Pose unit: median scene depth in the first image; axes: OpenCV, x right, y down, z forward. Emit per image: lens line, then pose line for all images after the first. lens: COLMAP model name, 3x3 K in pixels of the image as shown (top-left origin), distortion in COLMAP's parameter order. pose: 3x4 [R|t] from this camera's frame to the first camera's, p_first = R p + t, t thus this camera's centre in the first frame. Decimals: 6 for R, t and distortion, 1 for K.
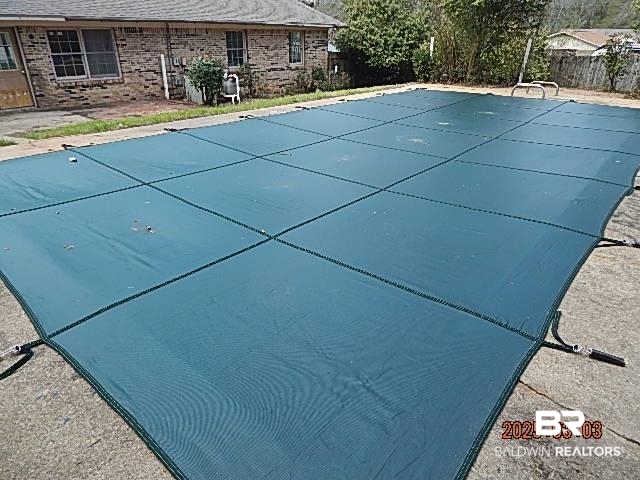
lens RADIAL K [[426.5, 0, 320.0], [0, 426.5, 240.0], [0, 0, 1]] dist [0.004052, 0.000010]
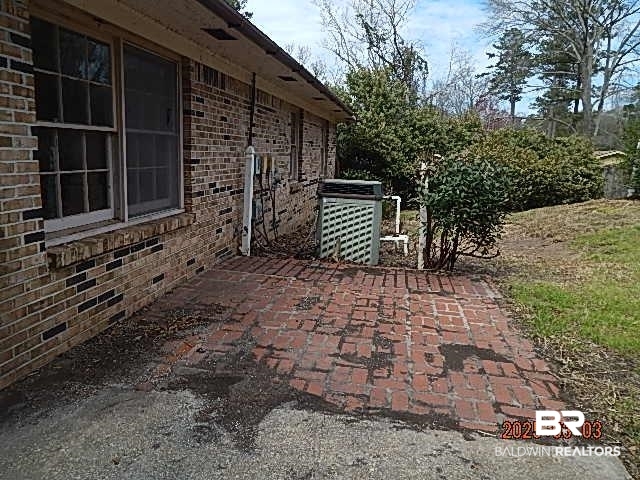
lens RADIAL K [[472.8, 0, 320.0], [0, 472.8, 240.0], [0, 0, 1]] dist [-0.000428, -0.000136]
pose [[0.856265, -0.067196, 0.512148, -0.504869], [0.192478, 0.961601, -0.195640, -0.246115], [-0.479336, 0.266097, 0.836319, 0.604572]]
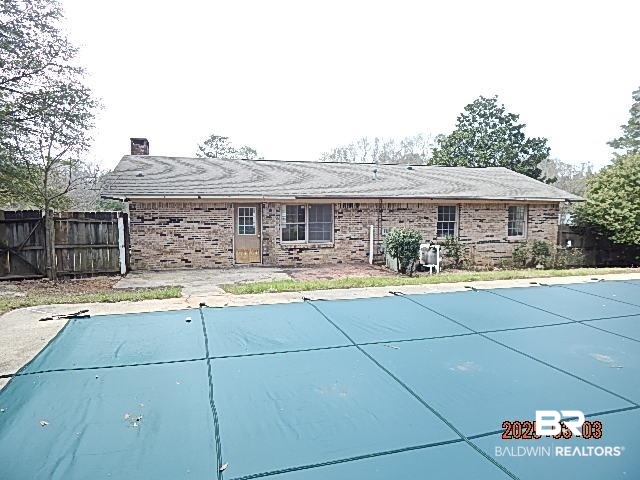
lens RADIAL K [[426.5, 0, 320.0], [0, 426.5, 240.0], [0, 0, 1]] dist [0.004052, 0.000010]
pose [[0.852456, 0.041372, -0.521159, 0.079019], [-0.227268, 0.927070, -0.298146, -0.042427], [0.470816, 0.372599, 0.799689, 0.077441]]
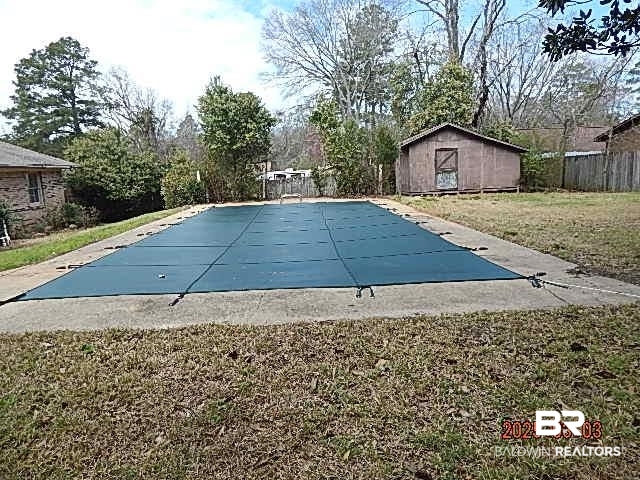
lens RADIAL K [[426.5, 0, 320.0], [0, 426.5, 240.0], [0, 0, 1]] dist [0.004052, 0.000010]
pose [[0.740390, -0.148942, 0.655469, -0.276587], [0.329031, 0.930633, -0.160192, 0.034644], [-0.586142, 0.334274, 0.738037, -0.070487]]
